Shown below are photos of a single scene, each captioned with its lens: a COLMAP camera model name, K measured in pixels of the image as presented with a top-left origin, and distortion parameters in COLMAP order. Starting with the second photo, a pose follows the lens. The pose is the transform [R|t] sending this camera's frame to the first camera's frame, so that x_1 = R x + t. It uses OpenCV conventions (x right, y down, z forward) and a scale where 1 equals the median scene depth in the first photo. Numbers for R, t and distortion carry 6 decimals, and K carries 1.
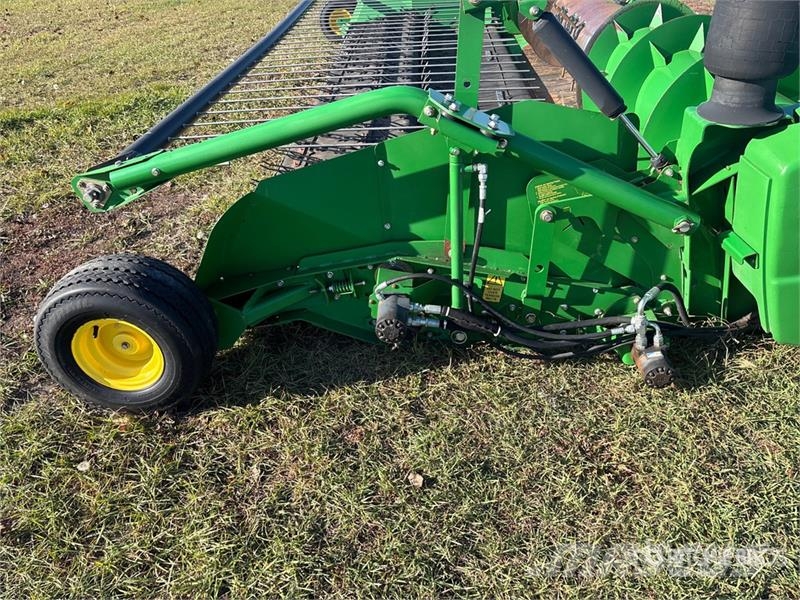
lens RADIAL K [[598.8, 0, 395.0], [0, 598.8, 300.5], [0, 0, 1]] dist [0.074738, -0.083829]
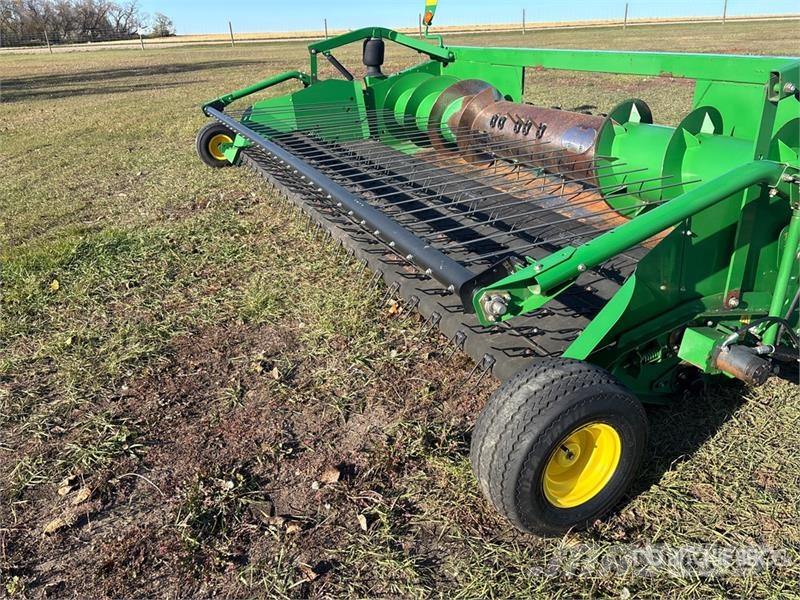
lens RADIAL K [[608.5, 0, 396.9], [0, 608.5, 300.0], [0, 0, 1]] dist [0.009542, -0.003509]
pose [[0.896569, -0.181110, 0.404182, -0.988560], [0.249262, 0.960662, -0.122459, -0.103552], [-0.366103, 0.210540, 0.906444, 0.190838]]
